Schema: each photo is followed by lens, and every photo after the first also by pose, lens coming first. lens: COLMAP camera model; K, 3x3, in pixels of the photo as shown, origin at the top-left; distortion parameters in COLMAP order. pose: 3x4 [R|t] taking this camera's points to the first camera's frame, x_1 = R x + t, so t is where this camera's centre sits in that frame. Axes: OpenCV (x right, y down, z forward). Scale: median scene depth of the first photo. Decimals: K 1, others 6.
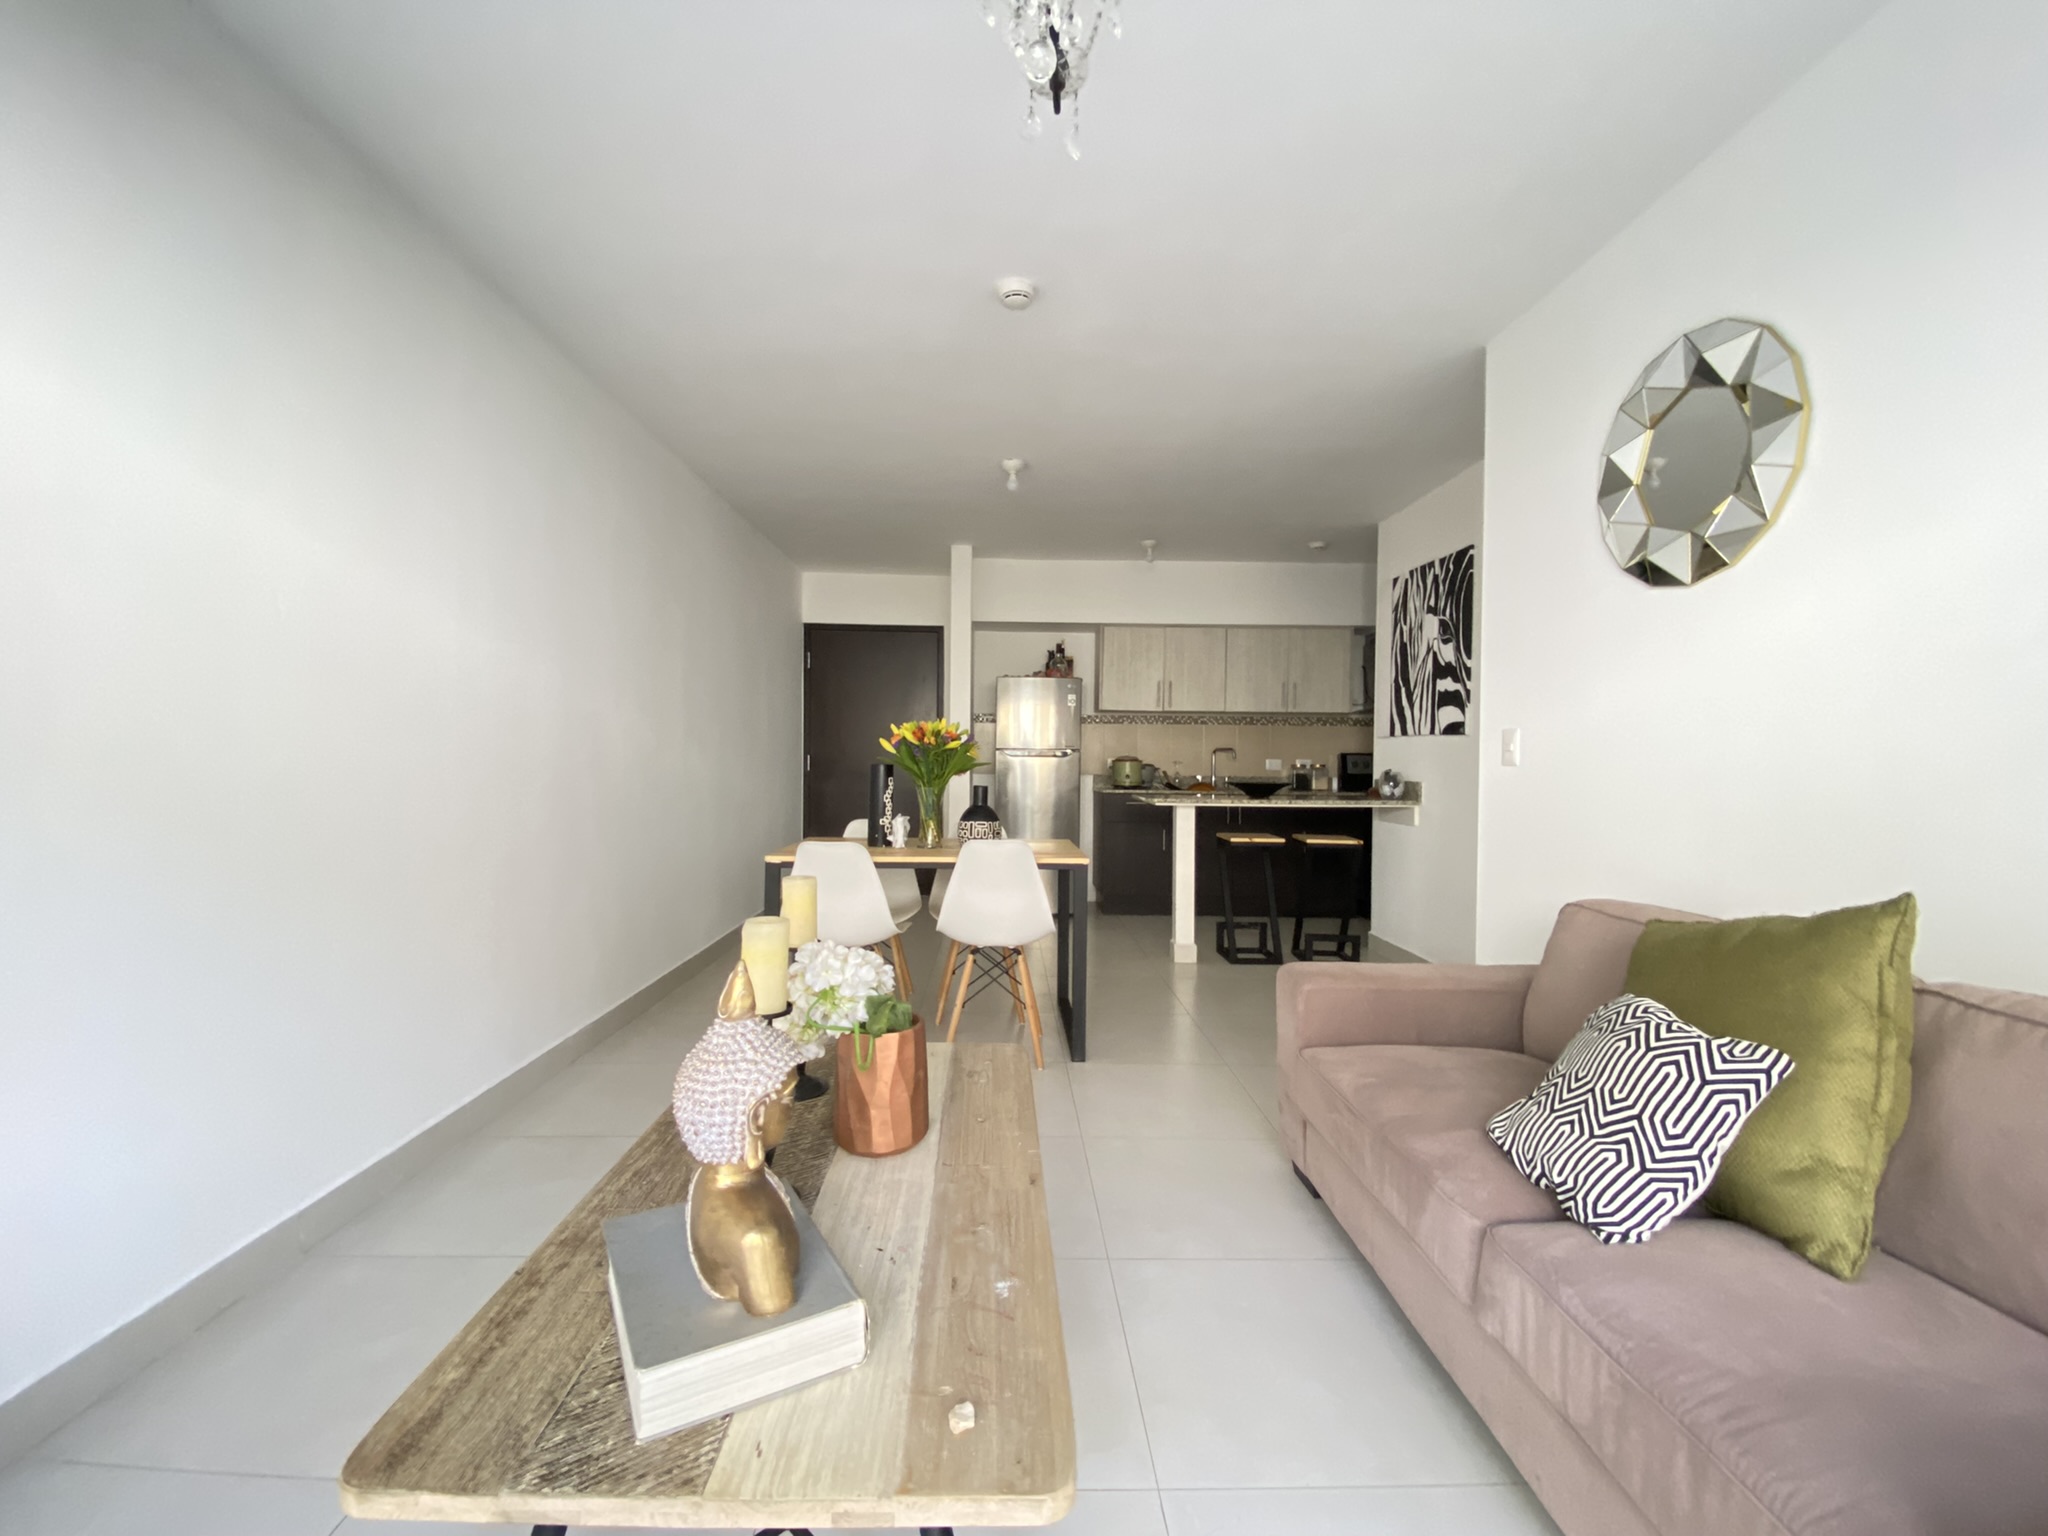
lens RADIAL K [[831.2, 0, 1018.7], [0, 831.2, 773.4], [0, 0, 1]] dist [0.011881, -0.021762]
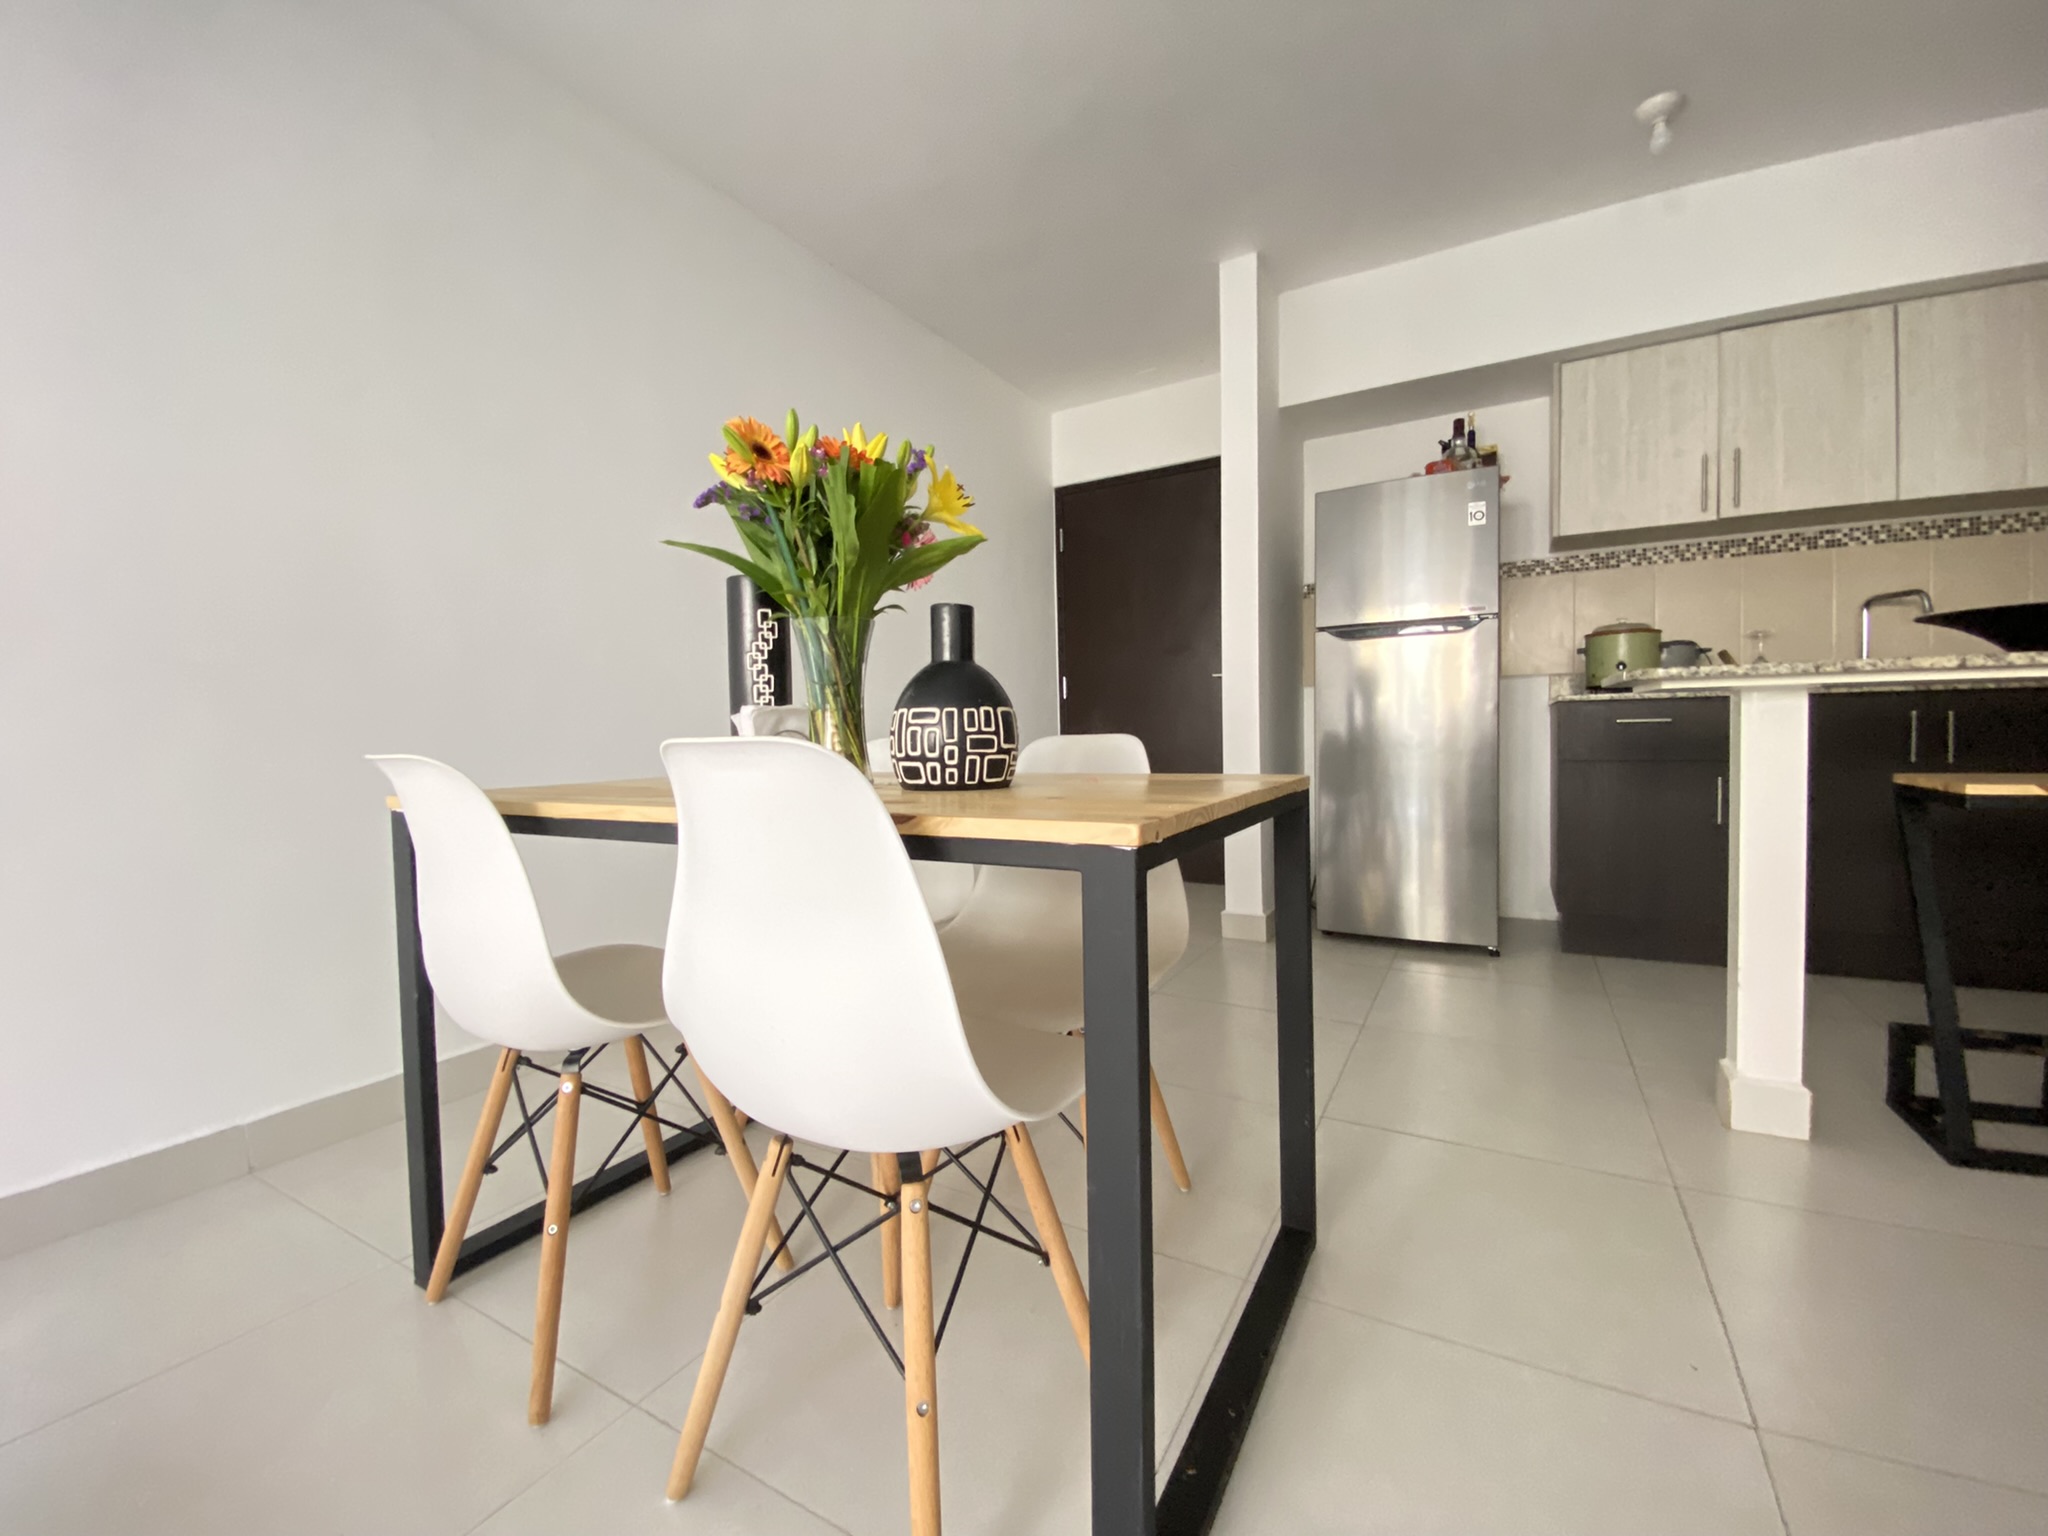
lens RADIAL K [[838.3, 0, 1015.5], [0, 838.3, 769.9], [0, 0, 1]] dist [0.022761, -0.021855]
pose [[0.850684, -0.012584, -0.525527, 0.125723], [0.027673, 0.999399, 0.020863, 0.062077], [0.524949, -0.032291, 0.850521, 0.581326]]
